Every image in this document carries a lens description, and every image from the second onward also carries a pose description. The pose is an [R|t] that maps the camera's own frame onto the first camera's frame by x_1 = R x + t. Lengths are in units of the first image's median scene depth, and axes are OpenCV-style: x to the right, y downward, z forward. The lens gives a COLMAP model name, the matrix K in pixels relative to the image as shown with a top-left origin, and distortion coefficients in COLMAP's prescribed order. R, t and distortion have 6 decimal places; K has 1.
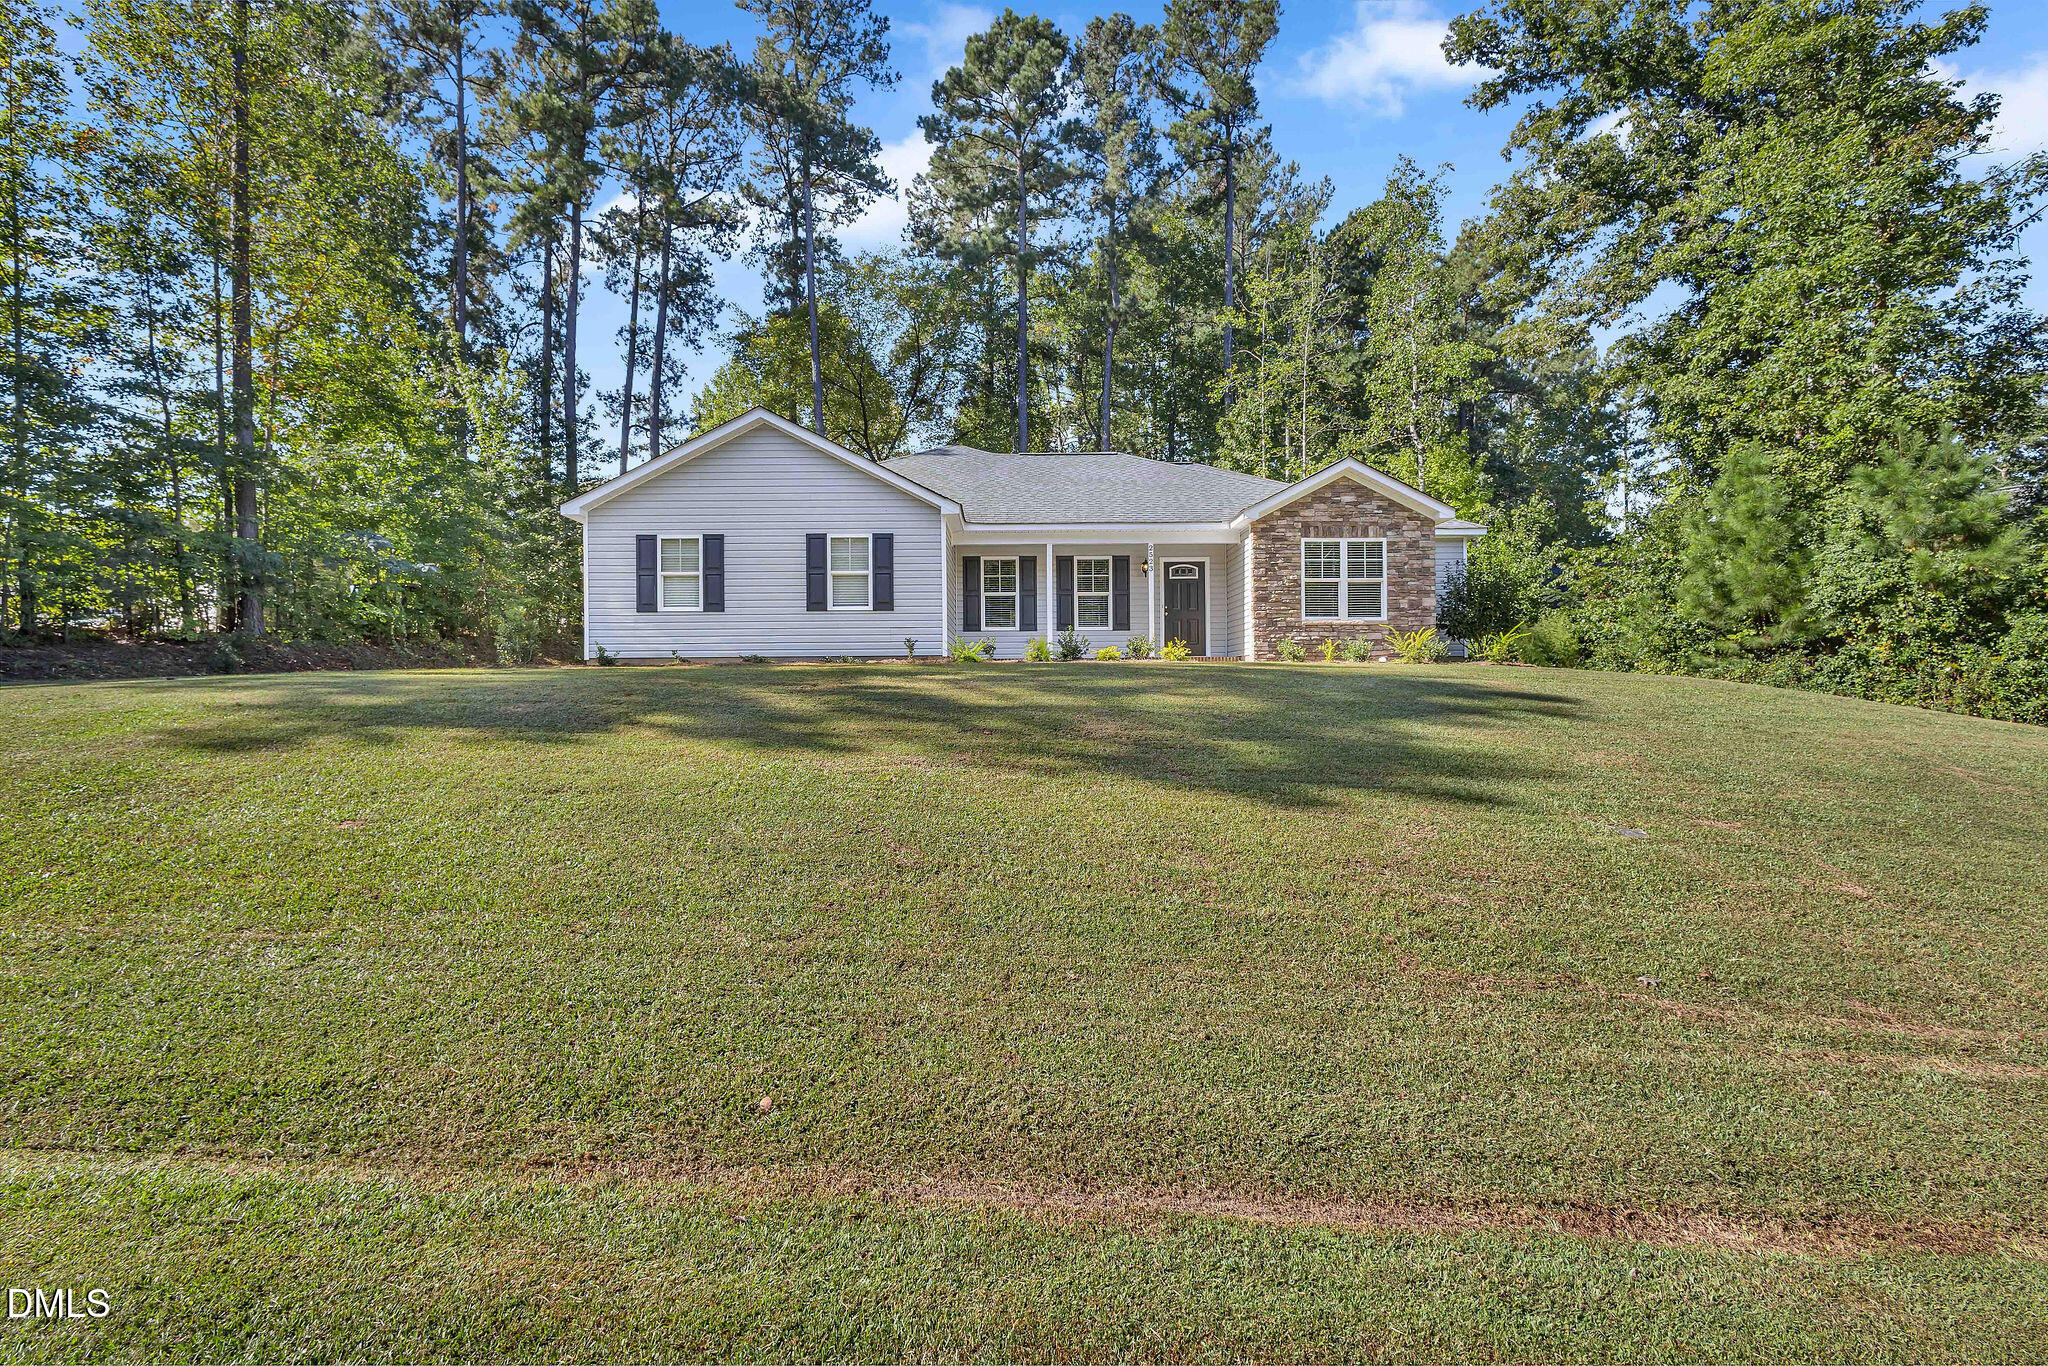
lens RADIAL K [[937.5, 0, 1015.3], [0, 937.5, 685.1], [0, 0, 1]] dist [0.002709, -0.000770]
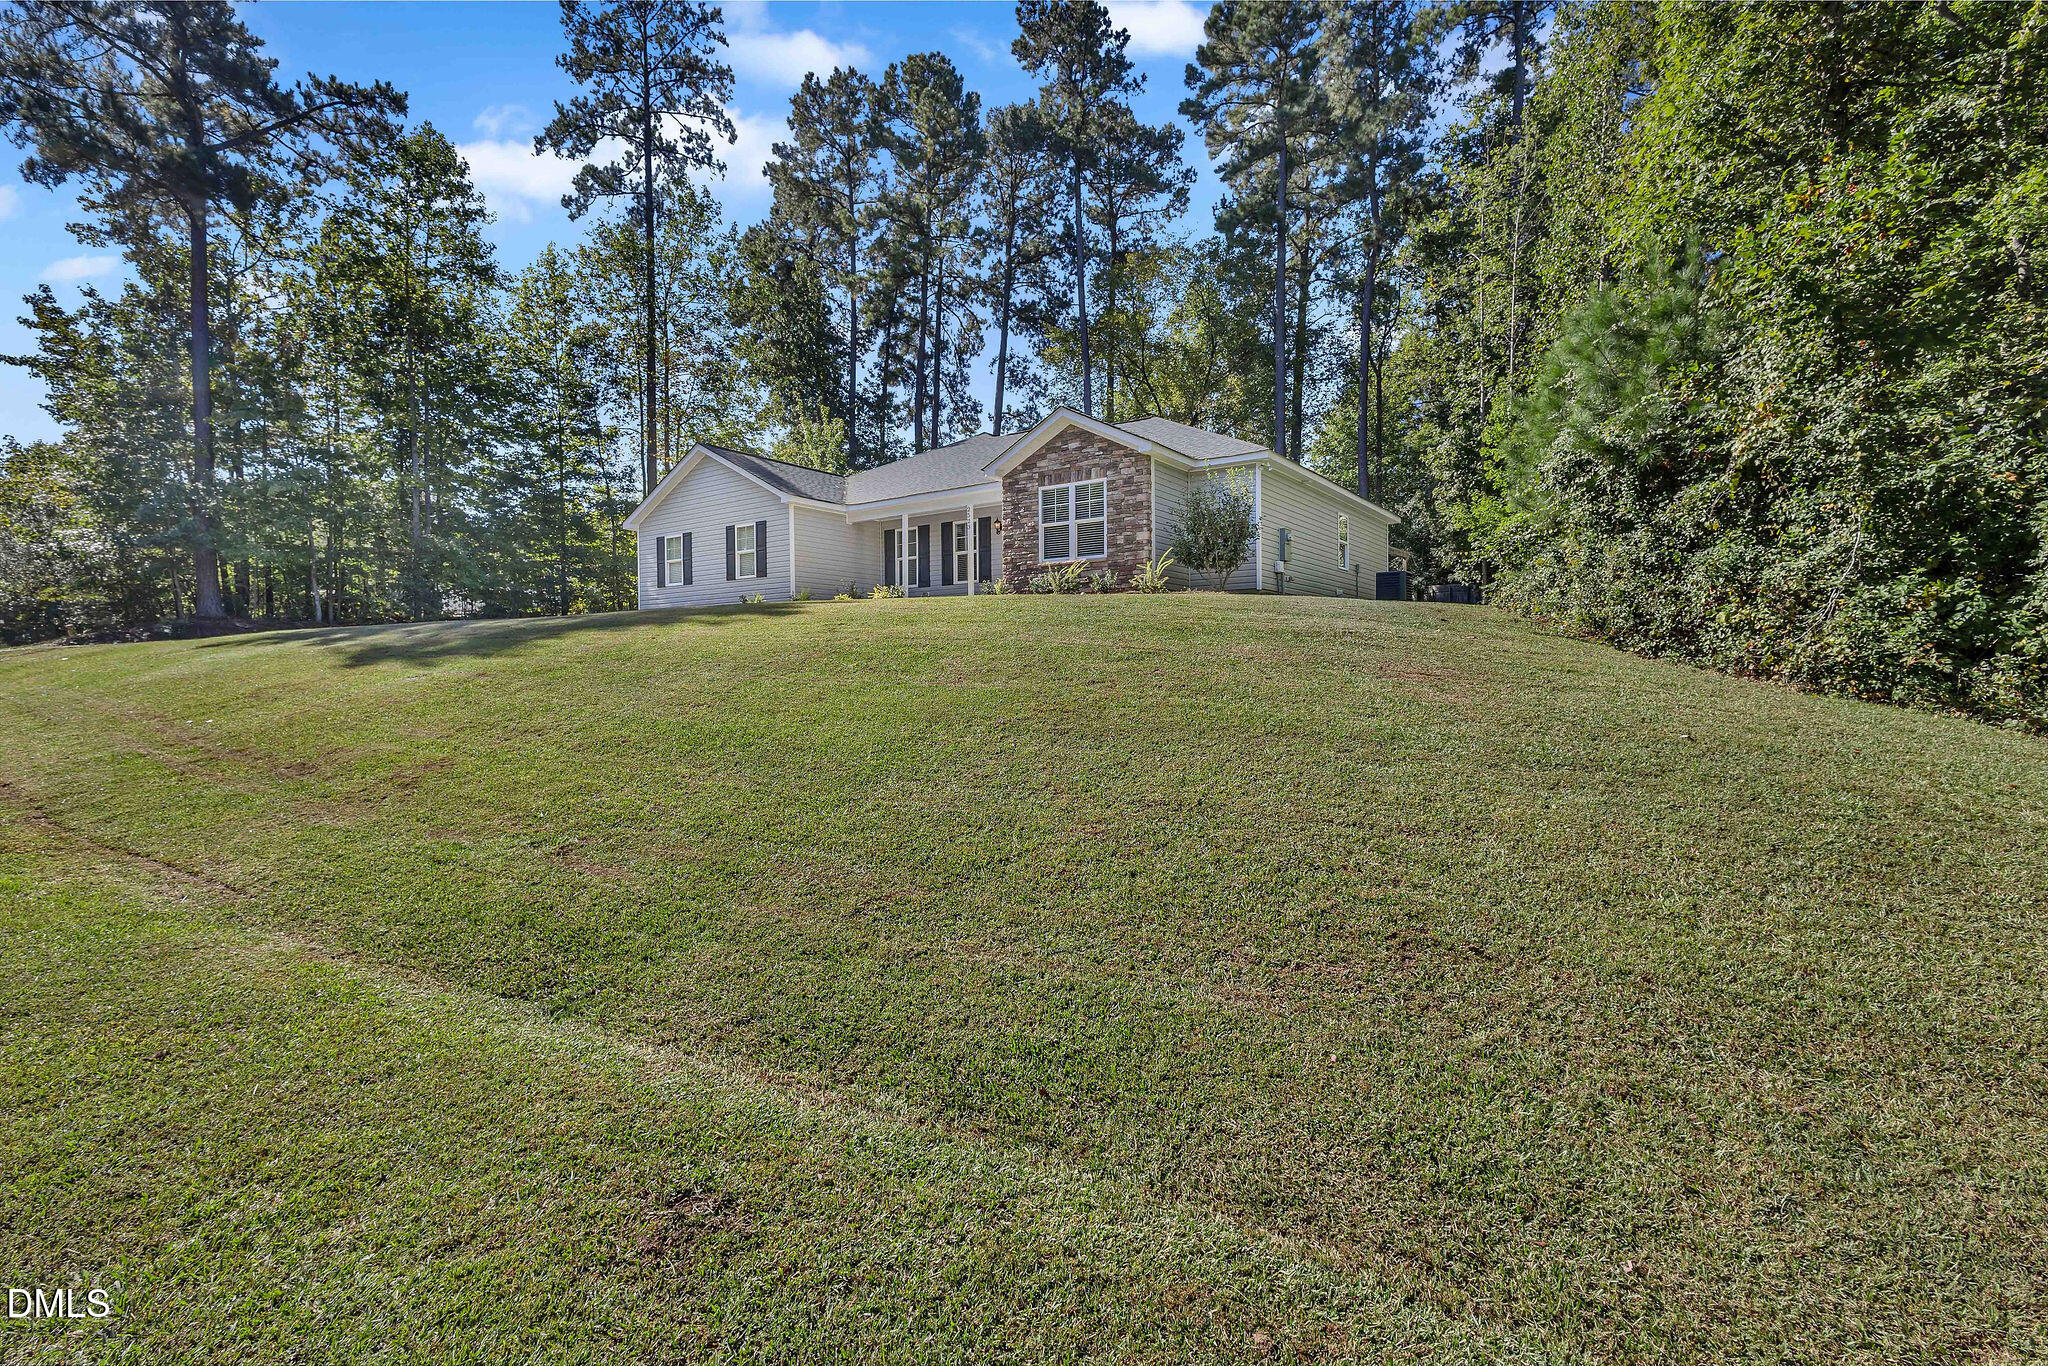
lens RADIAL K [[937.5, 0, 1027.0], [0, 937.5, 676.0], [0, 0, 1]] dist [0.002709, -0.000770]
pose [[0.814581, -0.000553, -0.580049, 0.925171], [0.007734, 0.999921, 0.009908, 0.051251], [0.579998, -0.012557, 0.814521, 0.102959]]
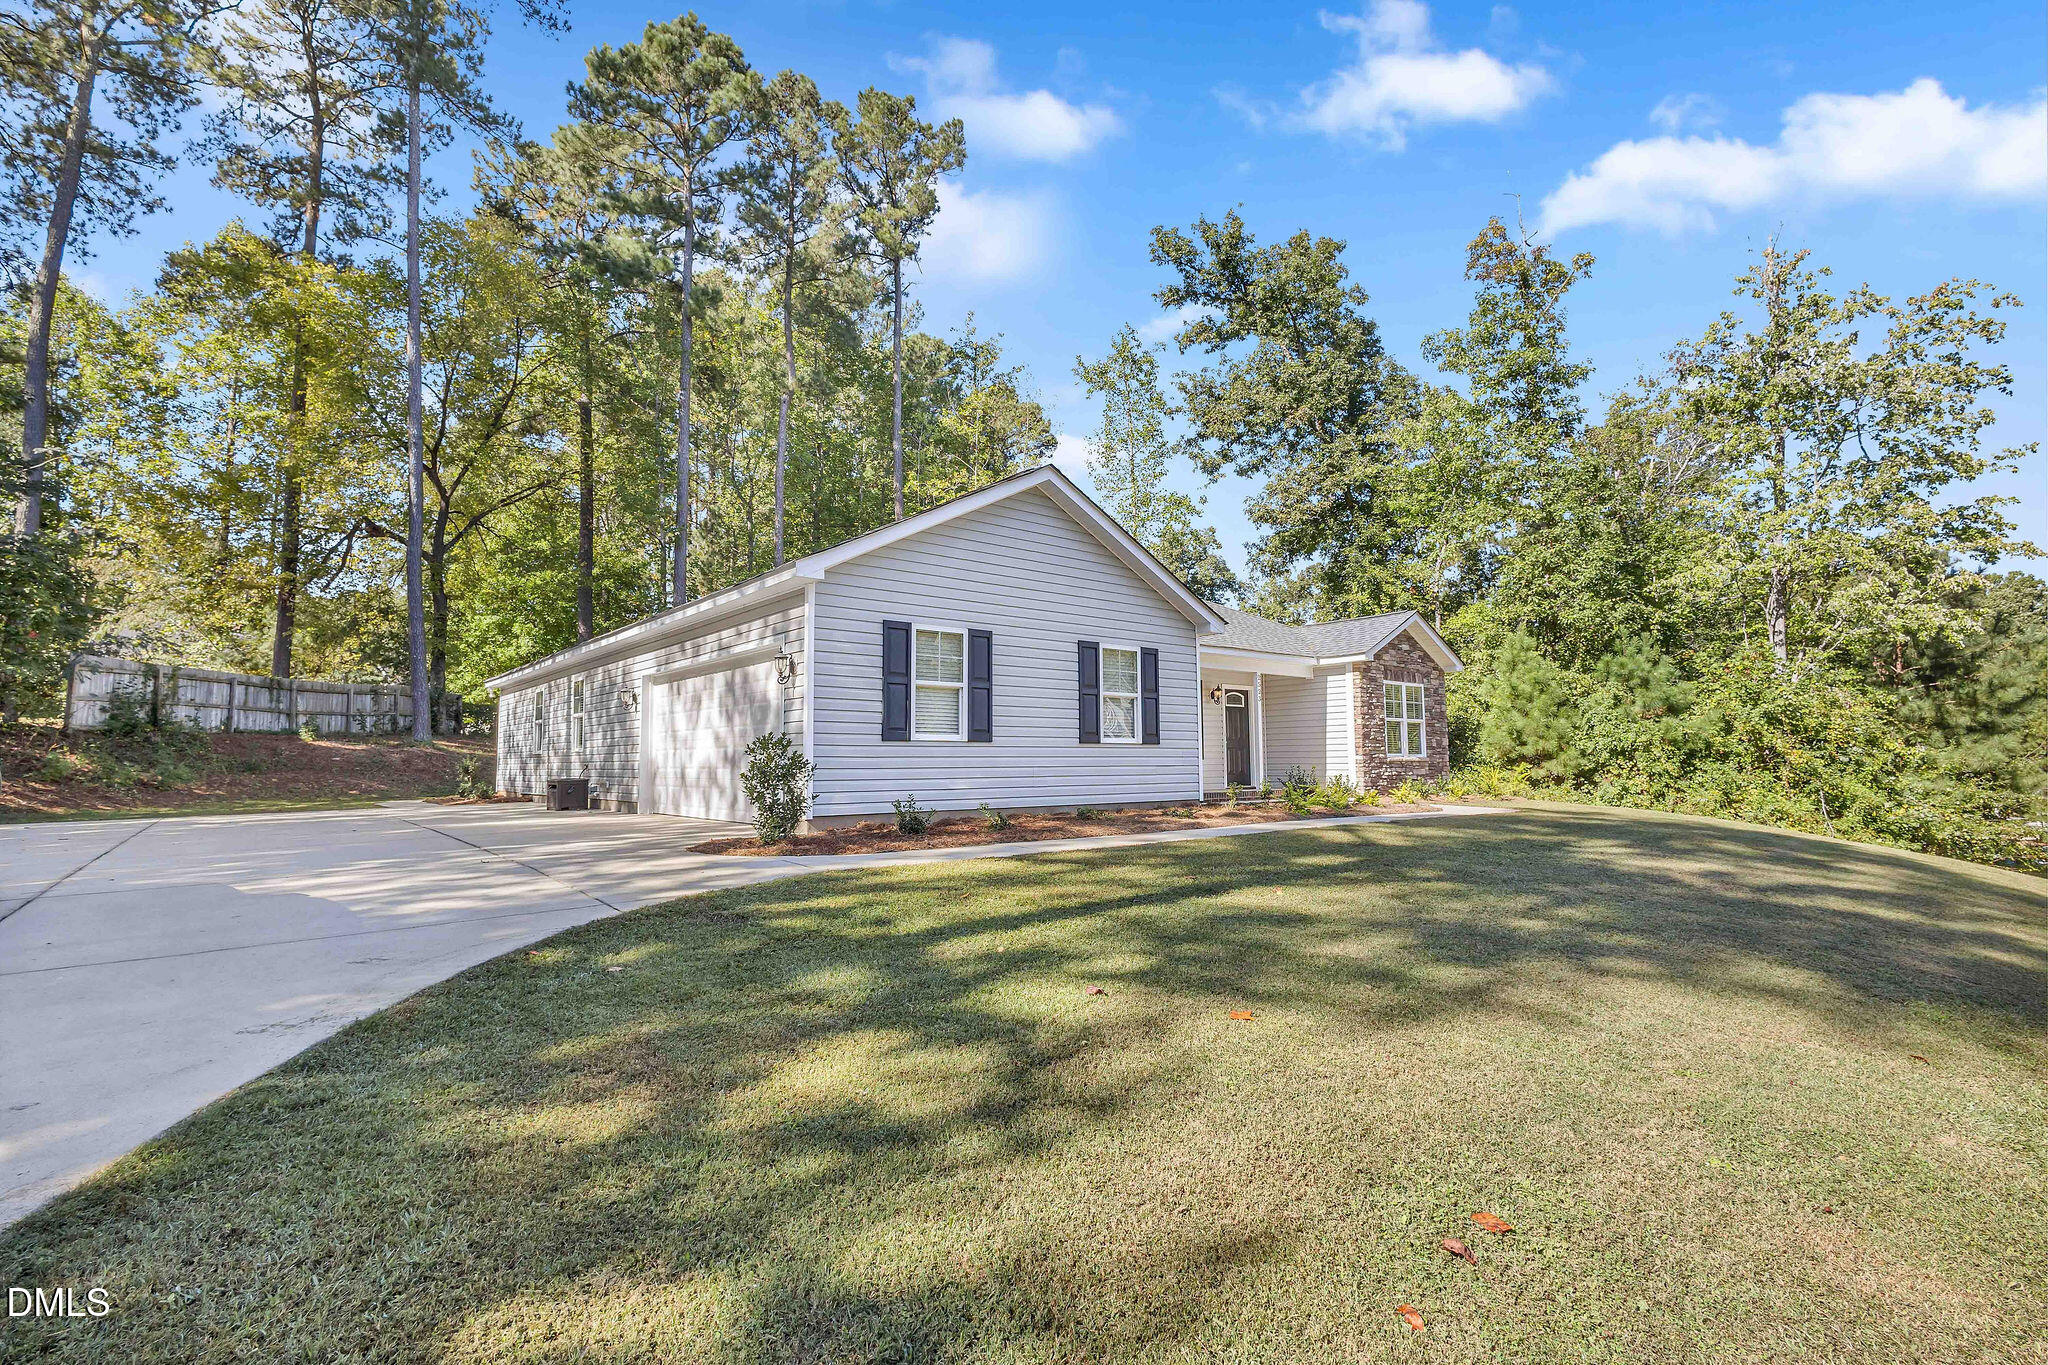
lens RADIAL K [[937.5, 0, 1022.7], [0, 937.5, 683.0], [0, 0, 1]] dist [0.002709, -0.000770]
pose [[0.779208, 0.056942, 0.624174, -0.687057], [-0.001371, 0.996017, -0.089153, -0.057218], [-0.626764, 0.068613, 0.776182, 0.425405]]
